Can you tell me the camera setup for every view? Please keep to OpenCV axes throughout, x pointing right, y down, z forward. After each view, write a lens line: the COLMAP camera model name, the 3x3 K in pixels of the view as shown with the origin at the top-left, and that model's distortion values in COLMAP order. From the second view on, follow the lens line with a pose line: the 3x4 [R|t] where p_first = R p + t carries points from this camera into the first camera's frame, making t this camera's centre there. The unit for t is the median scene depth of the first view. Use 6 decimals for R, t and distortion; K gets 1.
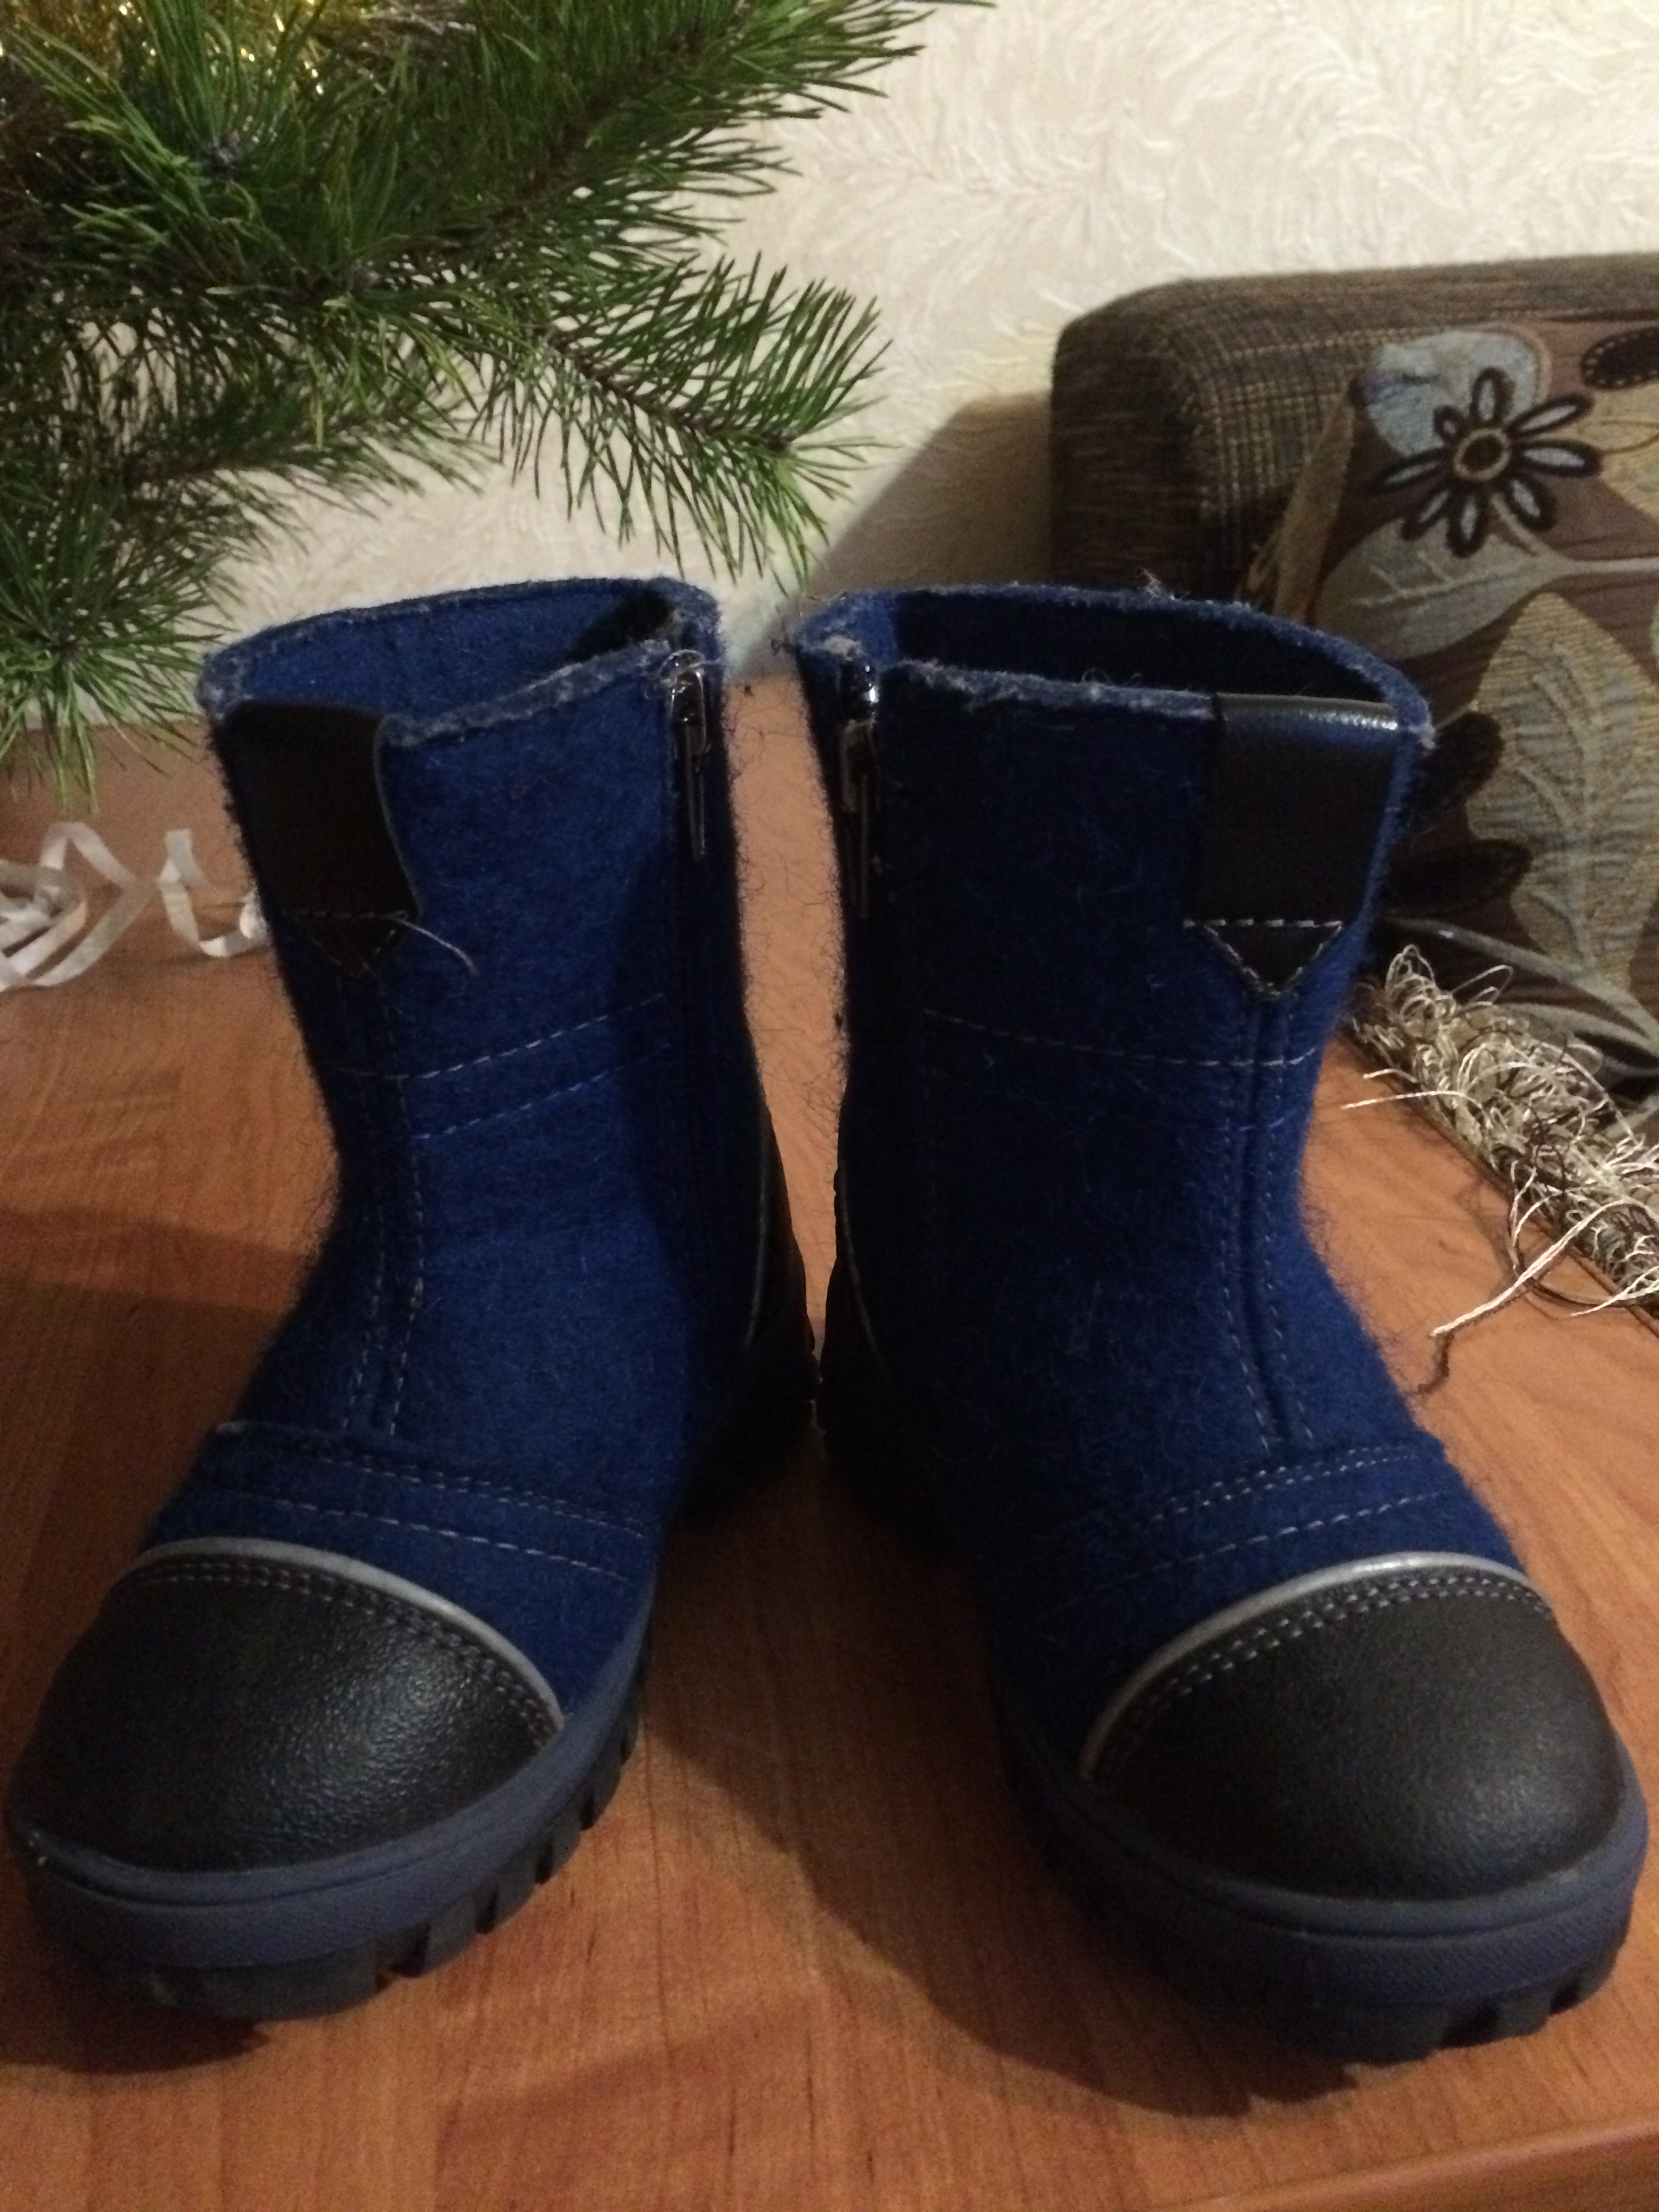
lens RADIAL K [[1868.5, 0, 829.1], [0, 1868.5, 1113.8], [0, 0, 1]] dist [0.032715, -0.039019]
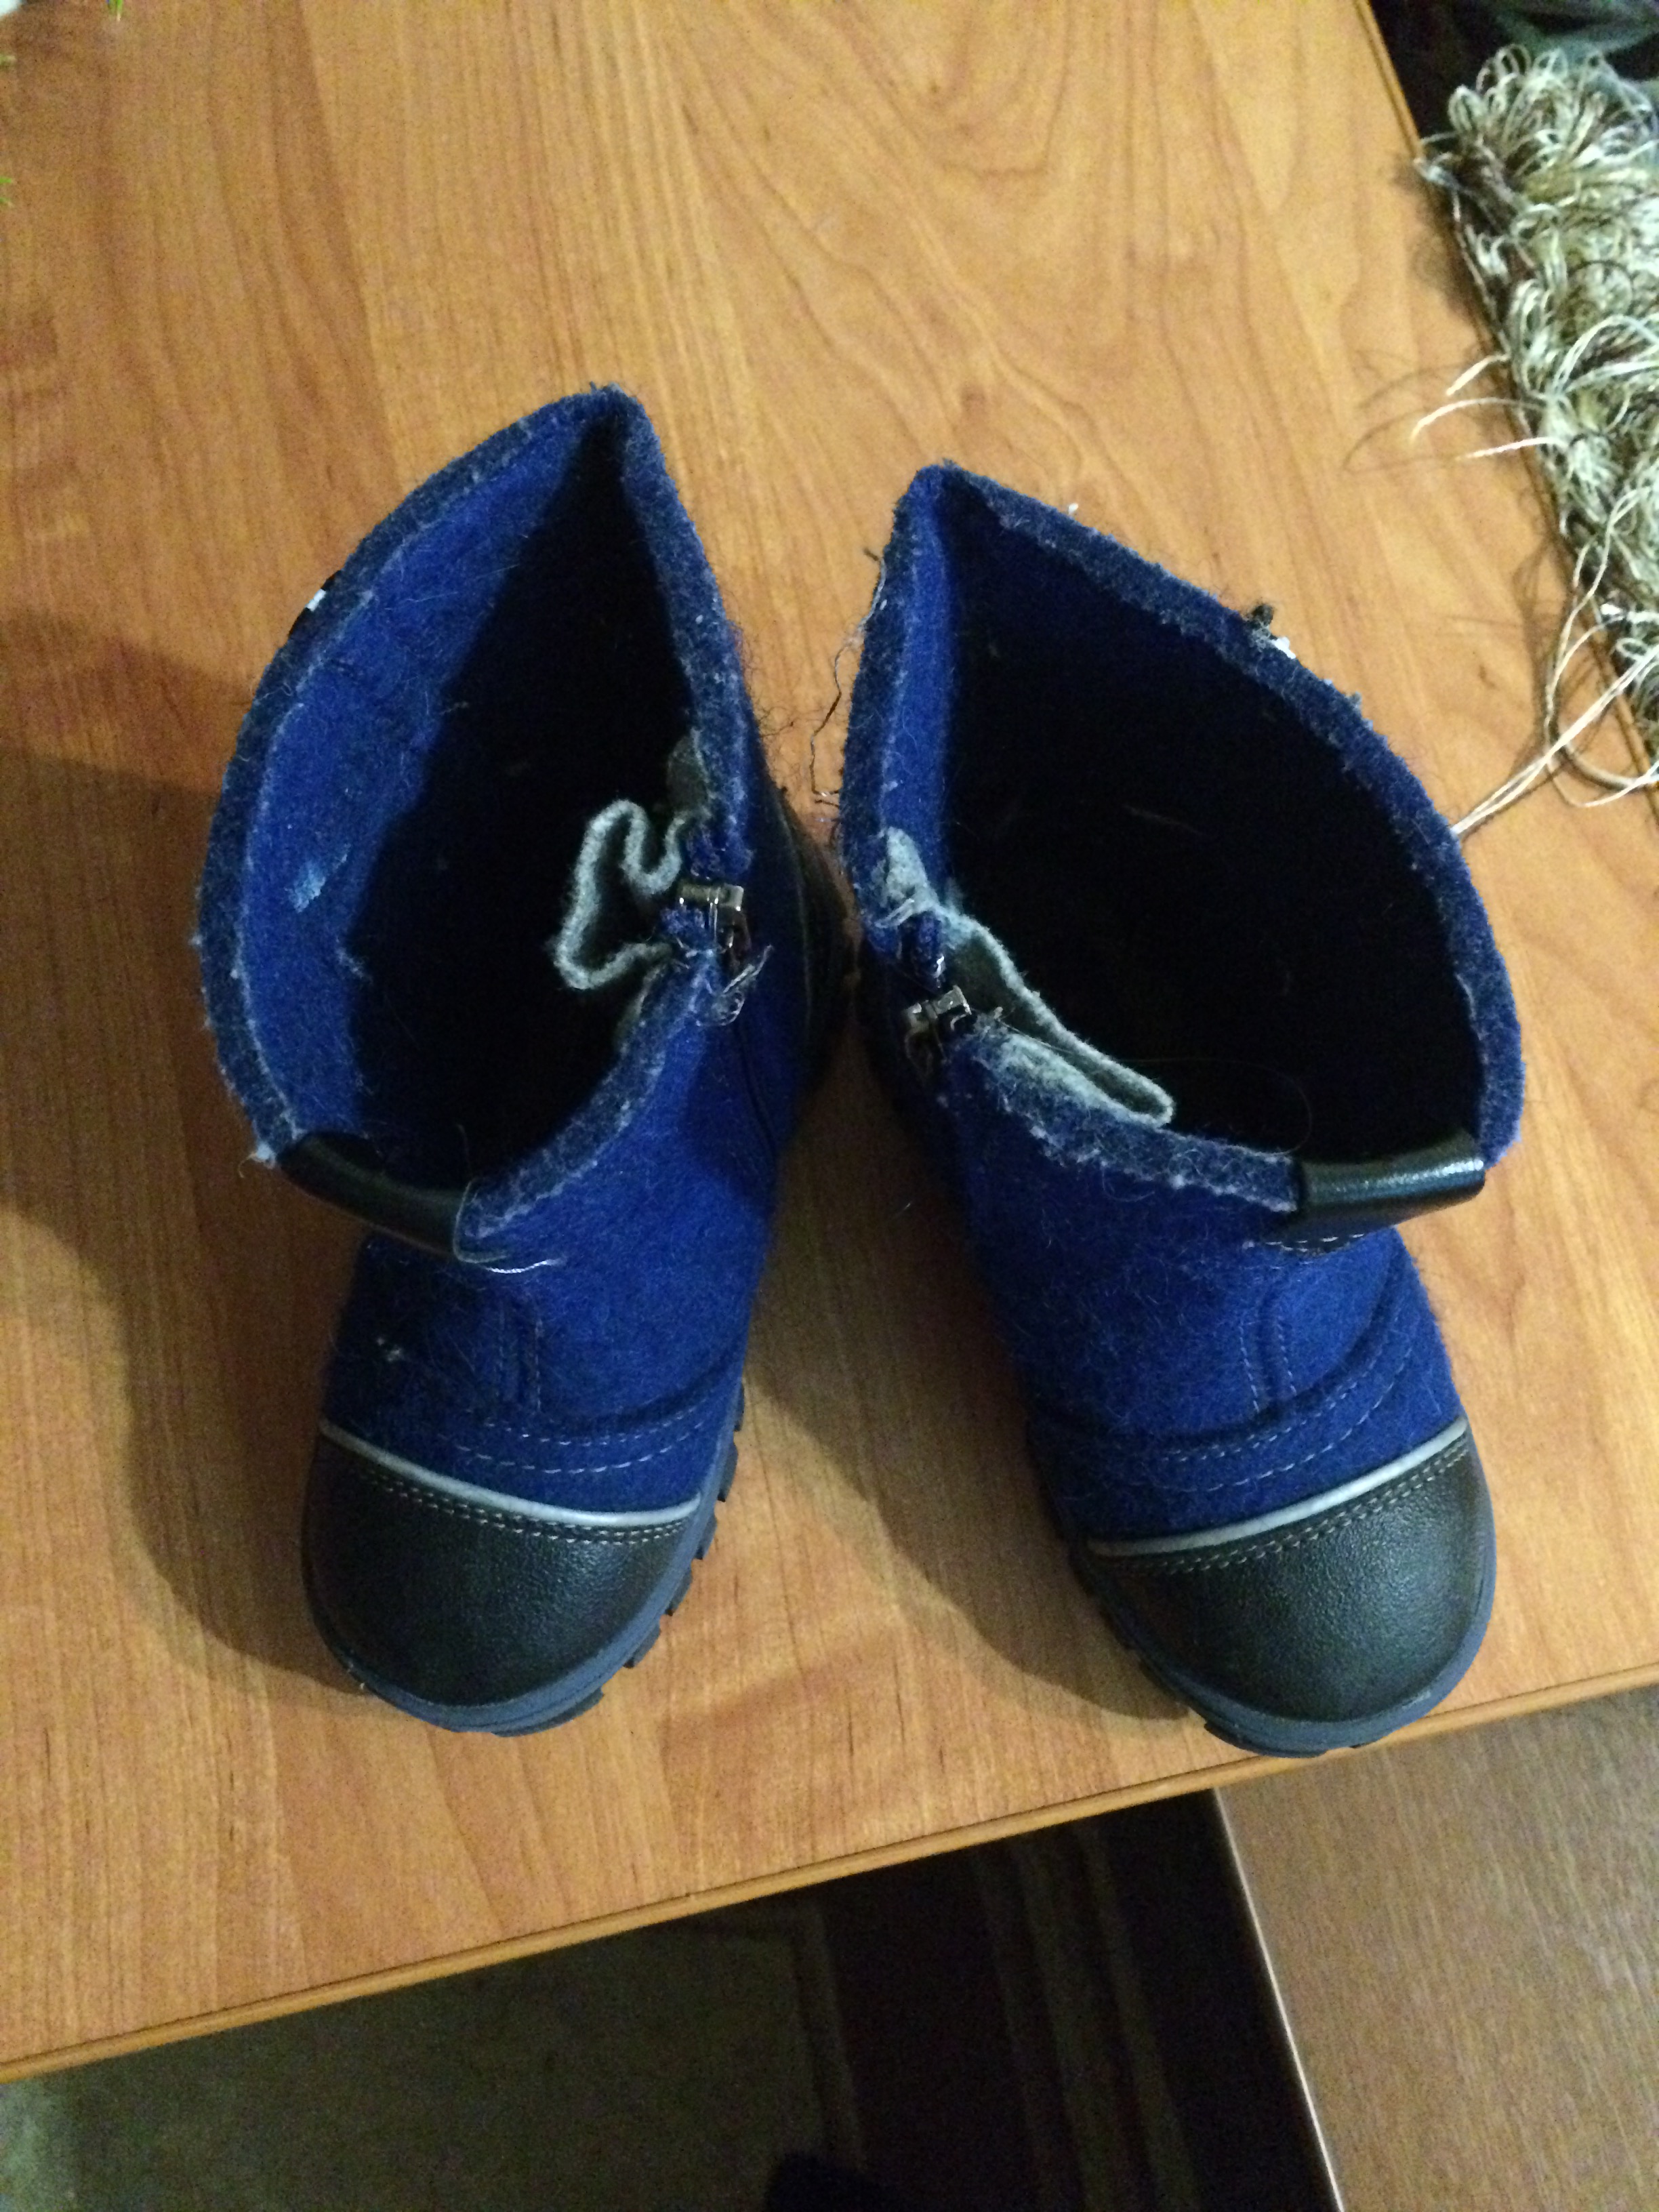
lens RADIAL K [[1868.5, 0, 832.6], [0, 1868.5, 1115.9], [0, 0, 1]] dist [0.032715, -0.039019]
pose [[0.998286, -0.058407, -0.003742, -0.029242], [0.041197, 0.655848, 0.753768, -0.896478], [-0.041571, -0.752630, 0.657130, 0.351808]]
